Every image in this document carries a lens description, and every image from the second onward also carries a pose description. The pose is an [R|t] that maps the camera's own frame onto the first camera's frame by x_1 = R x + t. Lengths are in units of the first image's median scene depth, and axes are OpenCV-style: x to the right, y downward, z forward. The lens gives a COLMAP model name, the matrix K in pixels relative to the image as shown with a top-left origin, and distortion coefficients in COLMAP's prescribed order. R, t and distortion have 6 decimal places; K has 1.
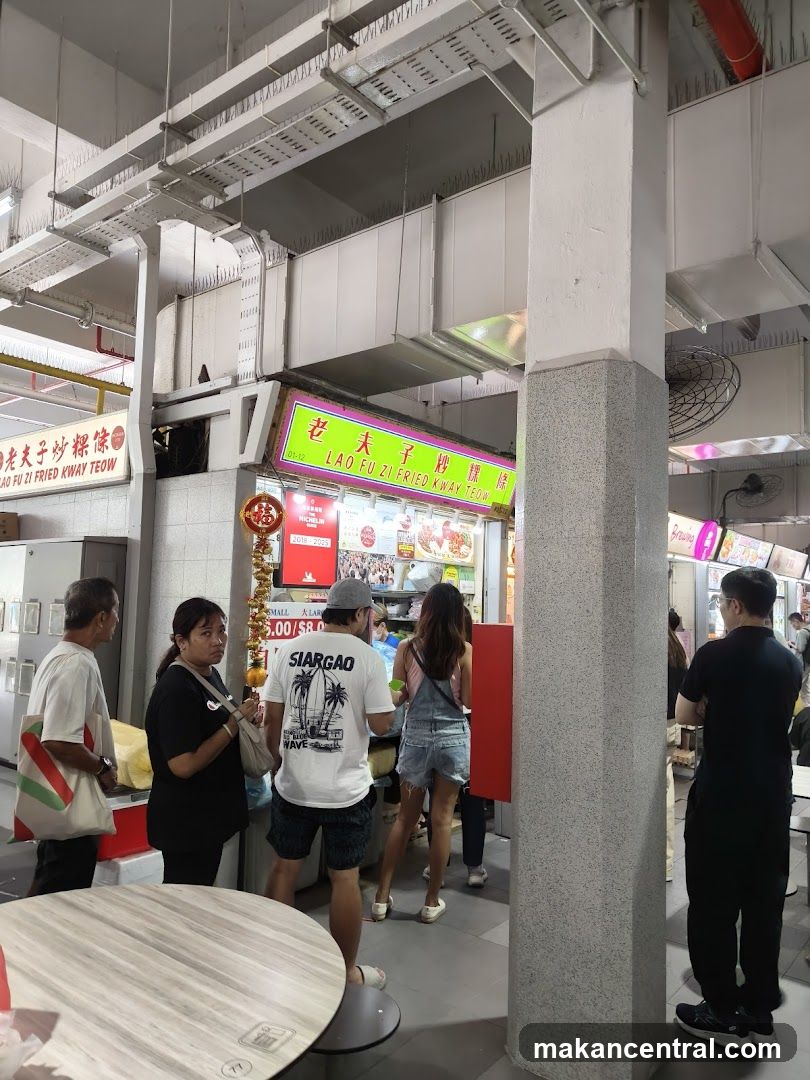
lens RADIAL K [[745.6, 0, 408.9], [0, 745.6, 542.0], [0, 0, 1]] dist [0.021893, 0.000005]
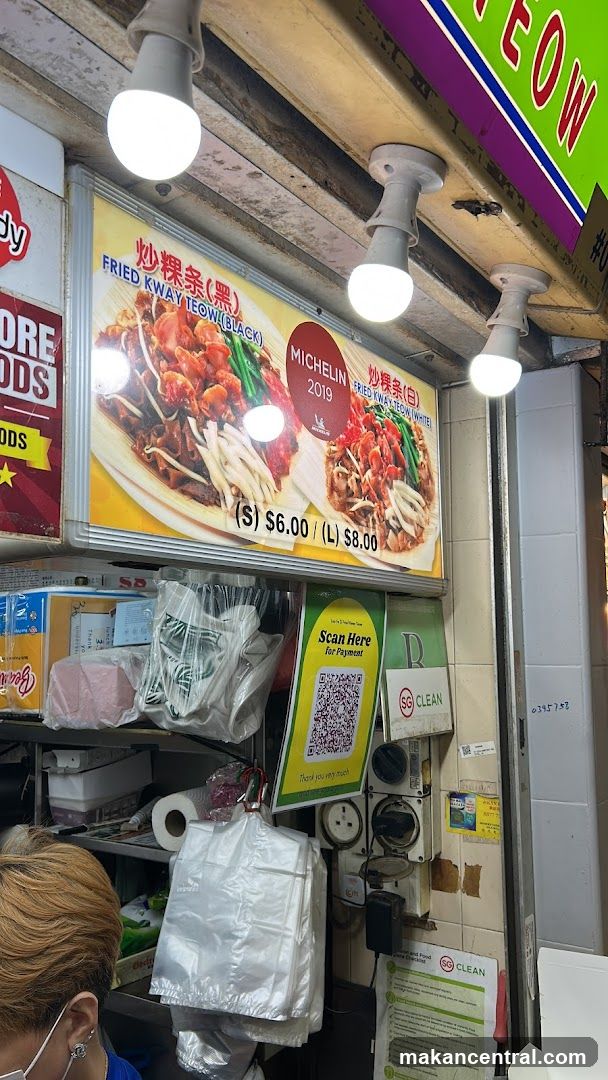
lens RADIAL K [[852.2, 0, 306.1], [0, 852.2, 548.0], [0, 0, 1]] dist [0.063513, -0.026864]
pose [[0.995894, -0.026576, 0.086539, 0.037452], [0.029223, 0.999139, -0.029463, 0.032215], [-0.085682, 0.031871, 0.995813, 0.953651]]
